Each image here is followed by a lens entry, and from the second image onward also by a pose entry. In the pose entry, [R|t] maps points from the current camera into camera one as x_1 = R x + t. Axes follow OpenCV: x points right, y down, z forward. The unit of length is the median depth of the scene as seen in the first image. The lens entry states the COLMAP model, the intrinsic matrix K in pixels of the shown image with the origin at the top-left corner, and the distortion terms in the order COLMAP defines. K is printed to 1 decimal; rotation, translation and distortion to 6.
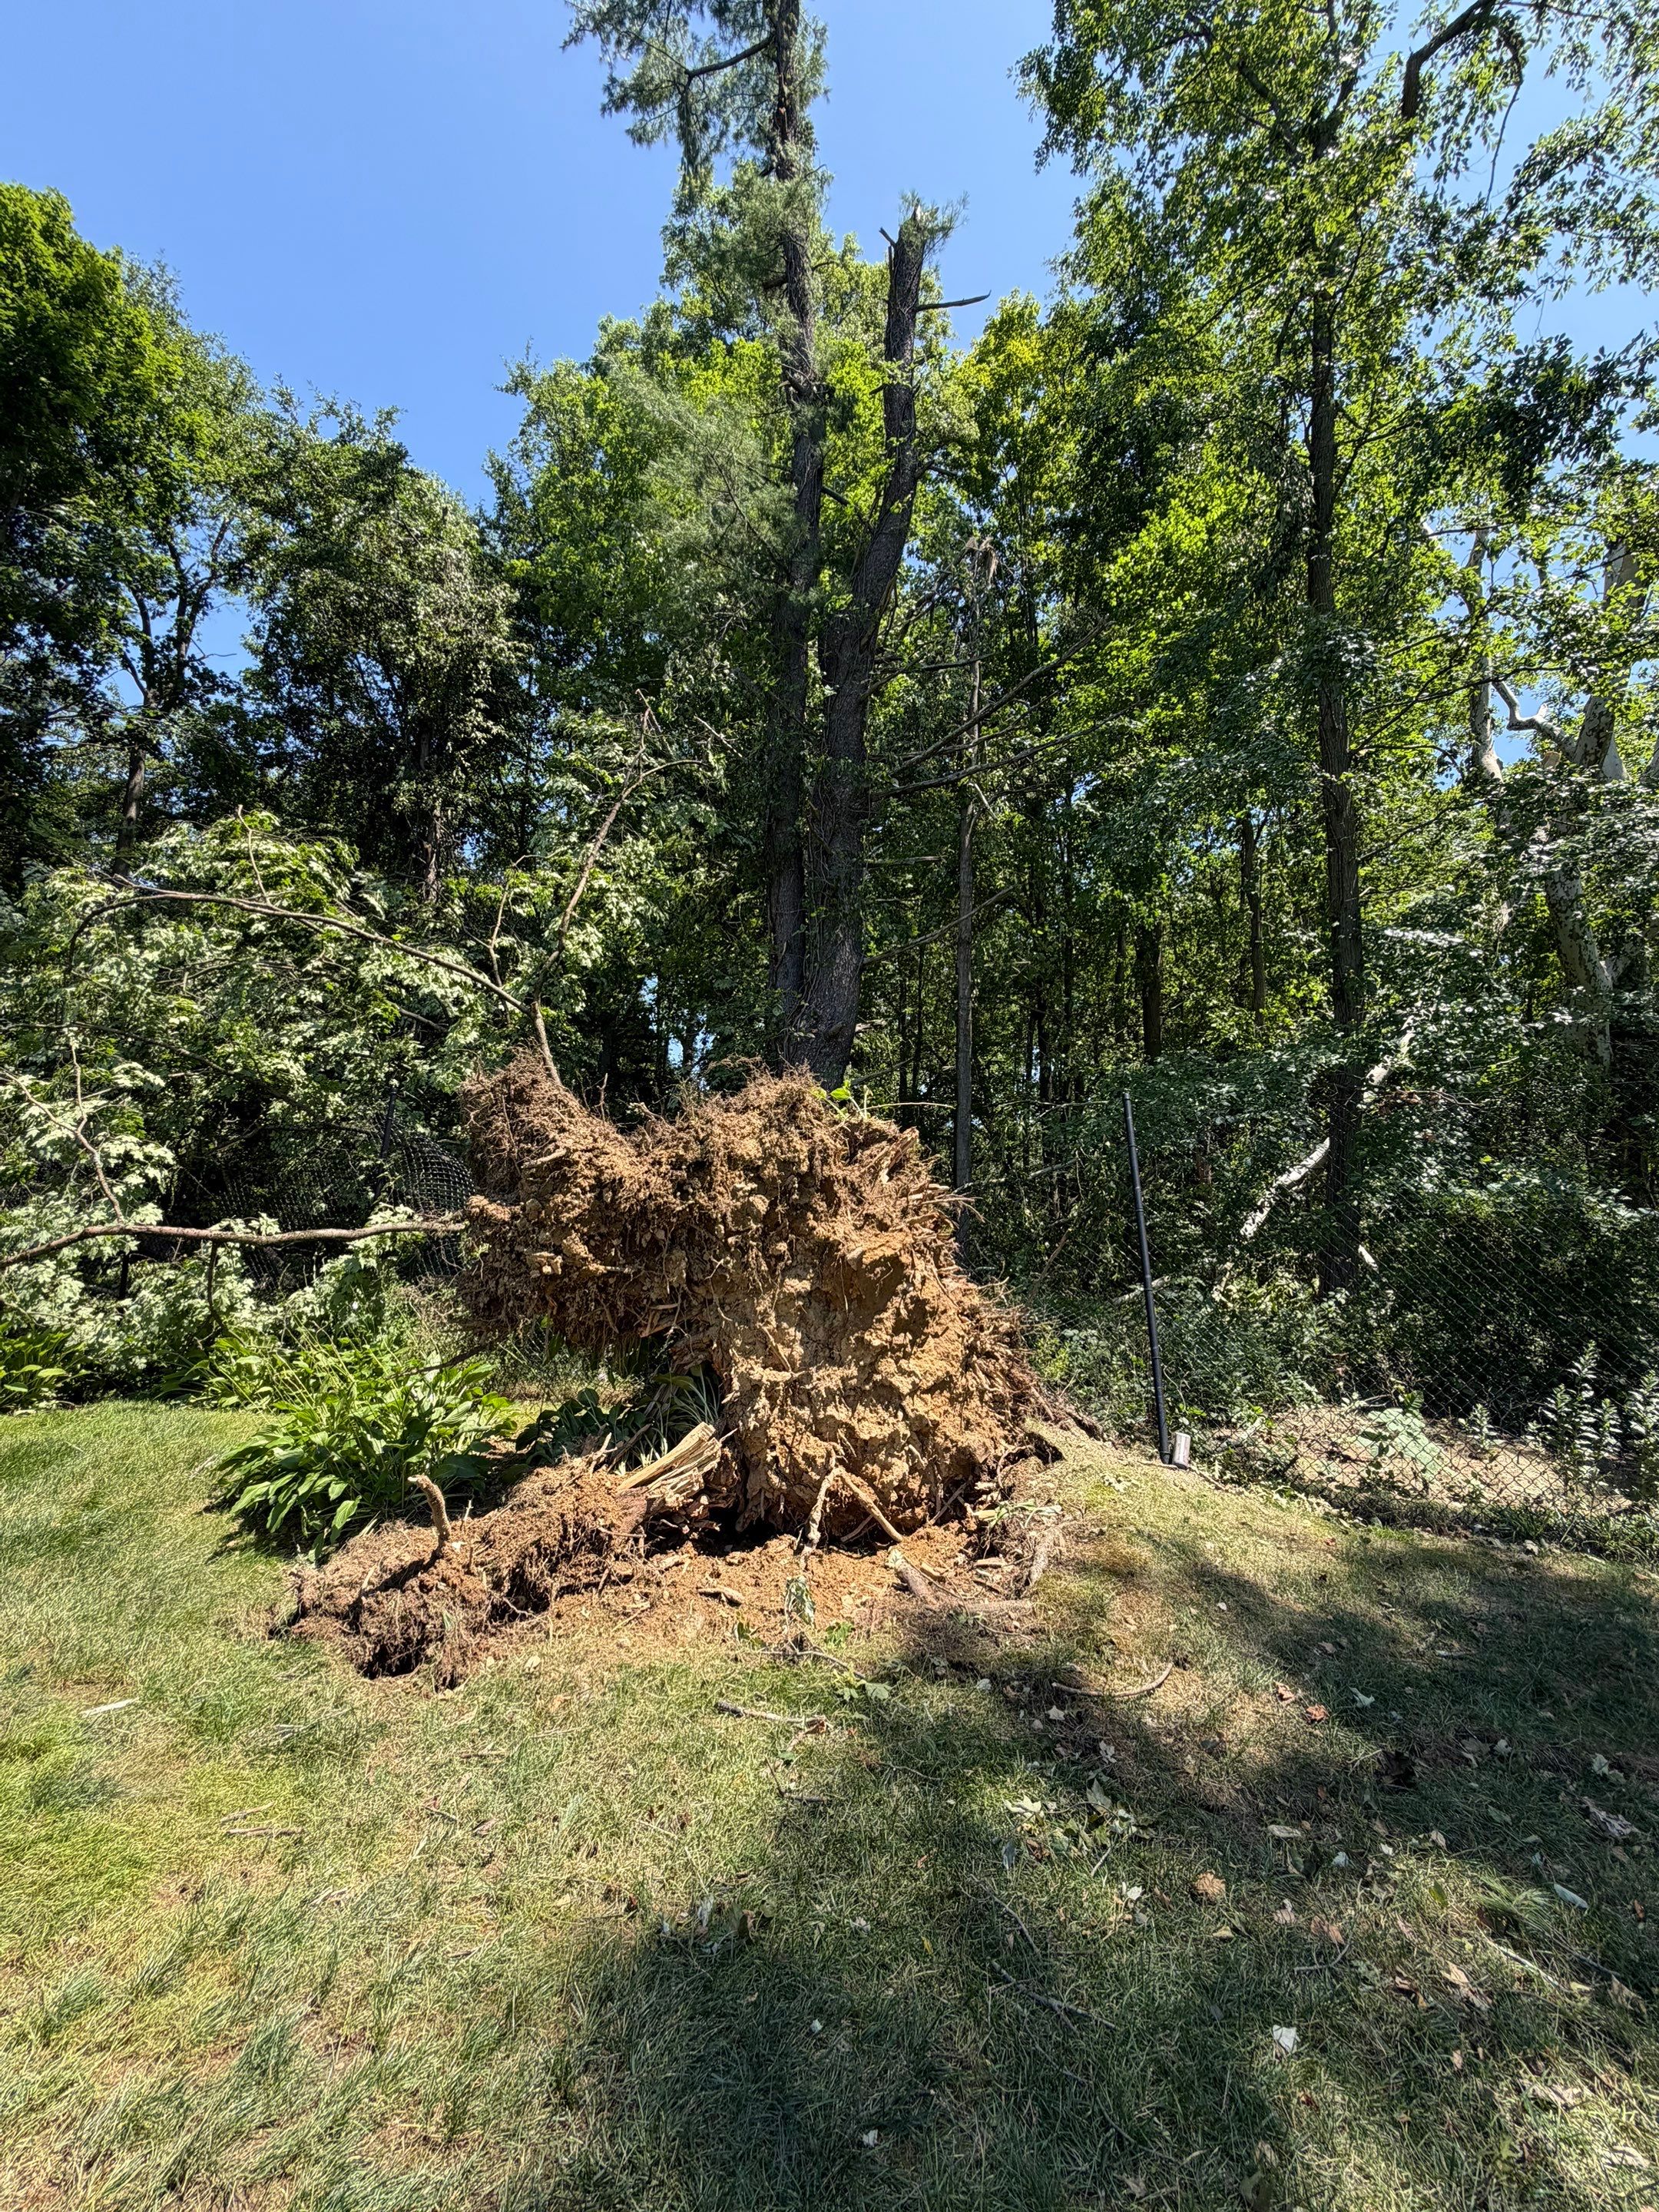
lens RADIAL K [[902.9, 0, 850.0], [0, 902.9, 1113.3], [0, 0, 1]] dist [-0.011970, -0.000086]
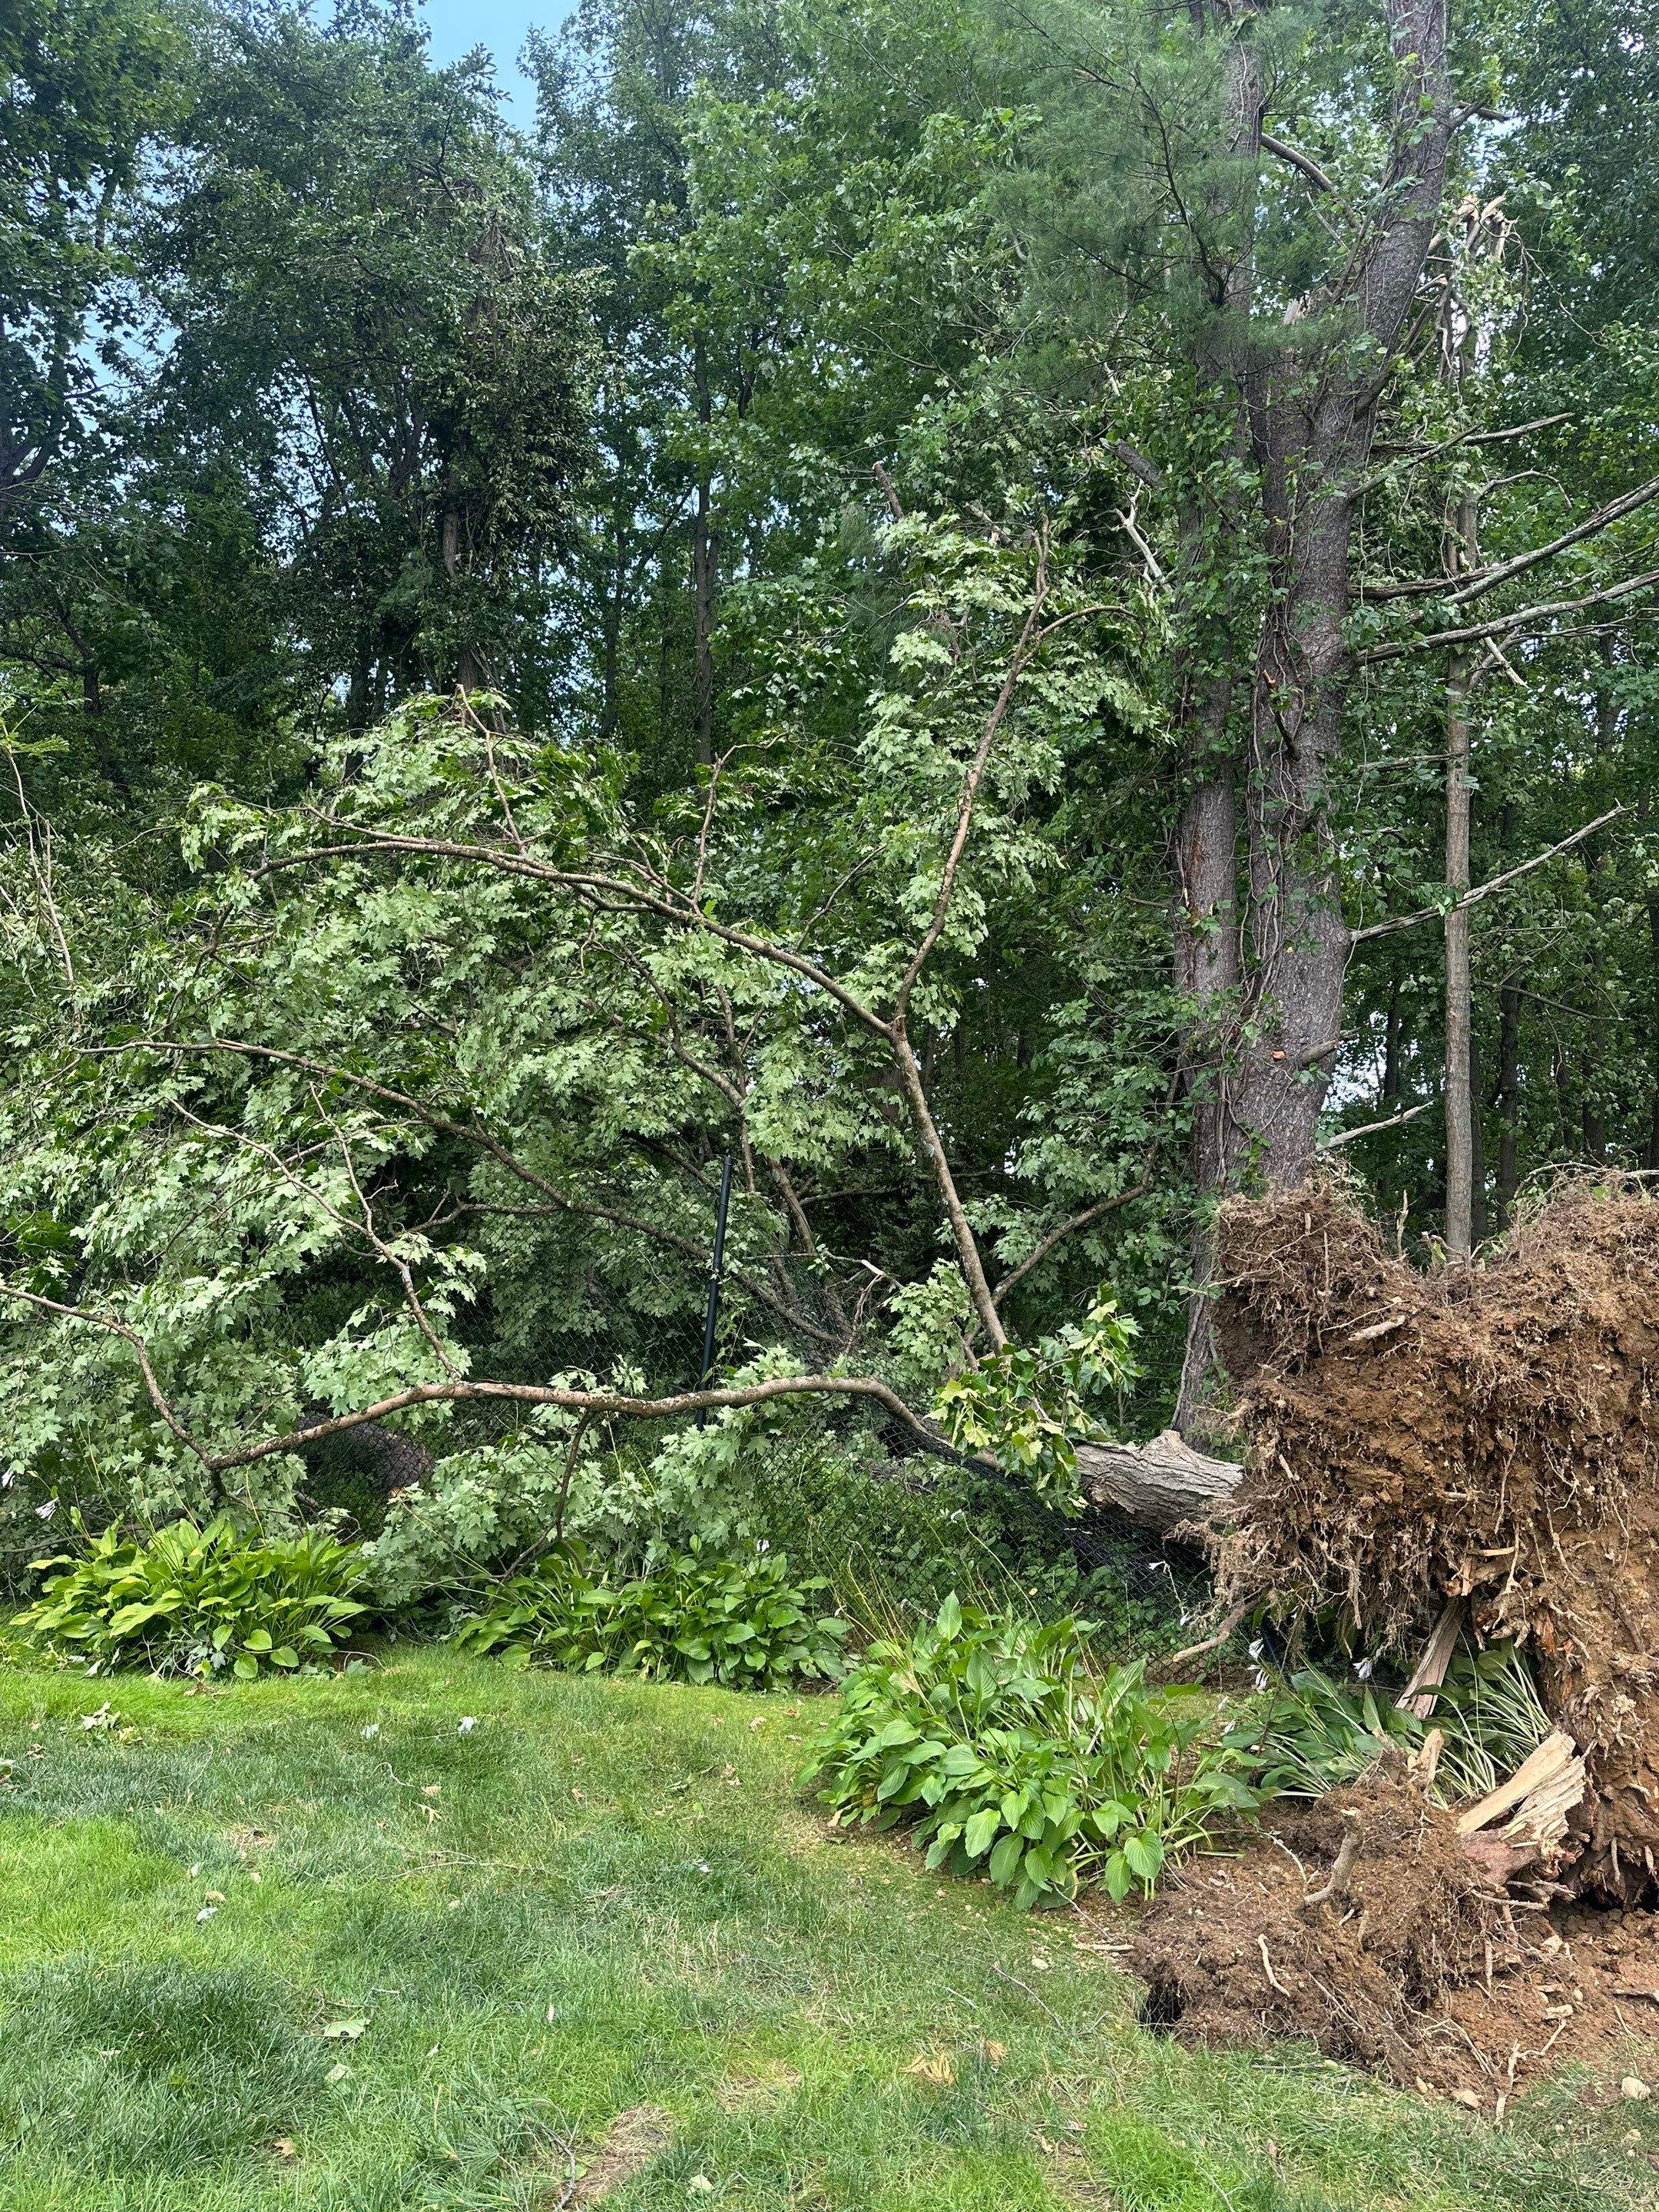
lens RADIAL K [[1578.8, 0, 830.0], [0, 1578.8, 1107.2], [0, 0, 1]] dist [0.062776, -0.057180]
pose [[0.998416, 0.022494, -0.051575, -0.460244], [-0.023419, 0.999574, -0.017400, -0.053134], [0.051162, 0.018580, 0.998518, -0.121486]]
